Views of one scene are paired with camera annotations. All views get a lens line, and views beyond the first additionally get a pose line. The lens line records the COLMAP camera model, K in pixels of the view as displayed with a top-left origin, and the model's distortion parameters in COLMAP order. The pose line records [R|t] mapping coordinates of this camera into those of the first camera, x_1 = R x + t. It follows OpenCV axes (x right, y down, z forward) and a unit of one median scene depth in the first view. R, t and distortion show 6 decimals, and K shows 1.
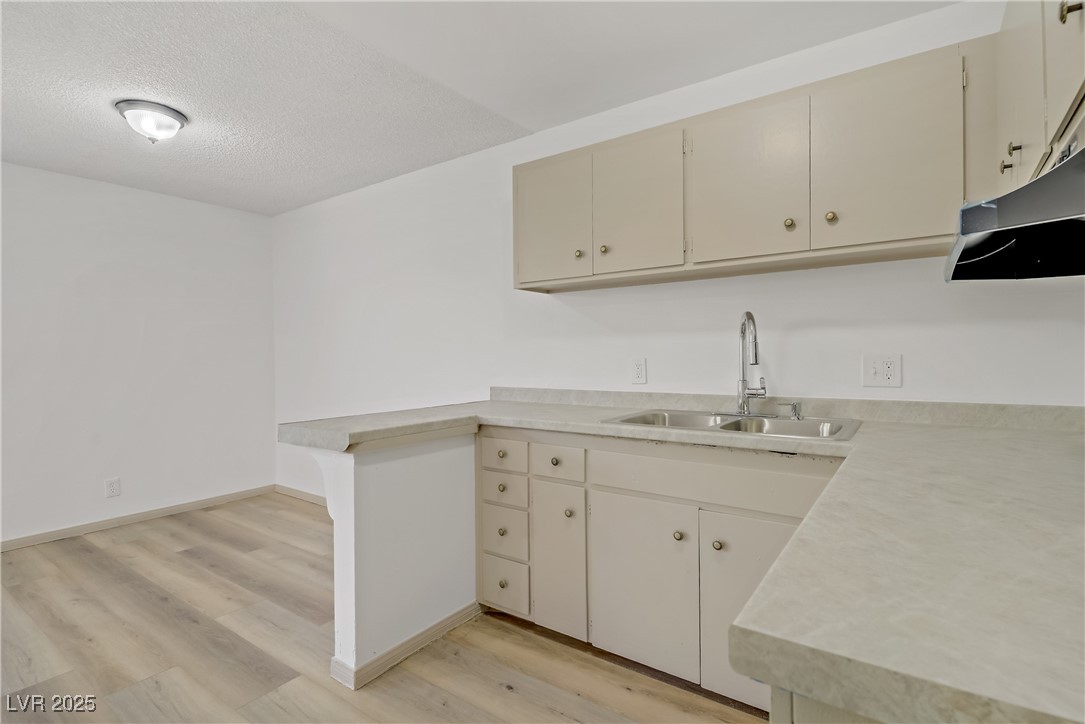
lens RADIAL K [[520.9, 0, 544.2], [0, 520.9, 360.8], [0, 0, 1]] dist [0.006133, -0.004101]
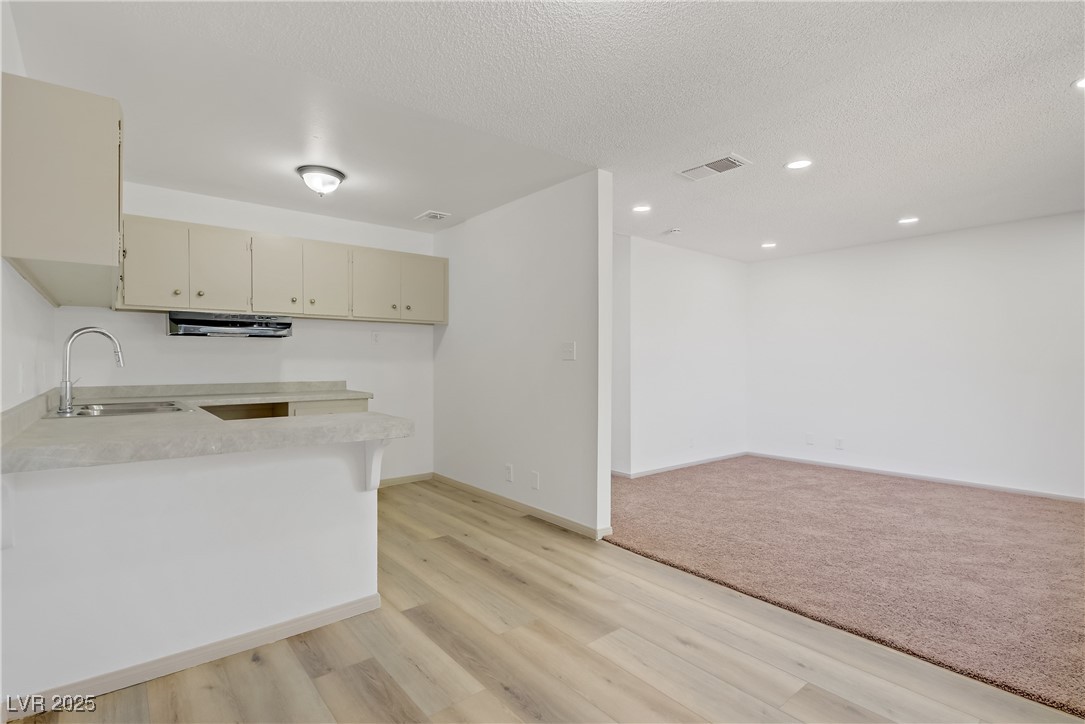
lens RADIAL K [[520.9, 0, 543.9], [0, 520.9, 358.8], [0, 0, 1]] dist [0.006133, -0.004101]
pose [[-0.965902, 0.008239, 0.258778, -0.859669], [0.009239, 0.999954, 0.002650, -0.007004], [-0.258744, 0.004950, -0.965933, 1.615093]]
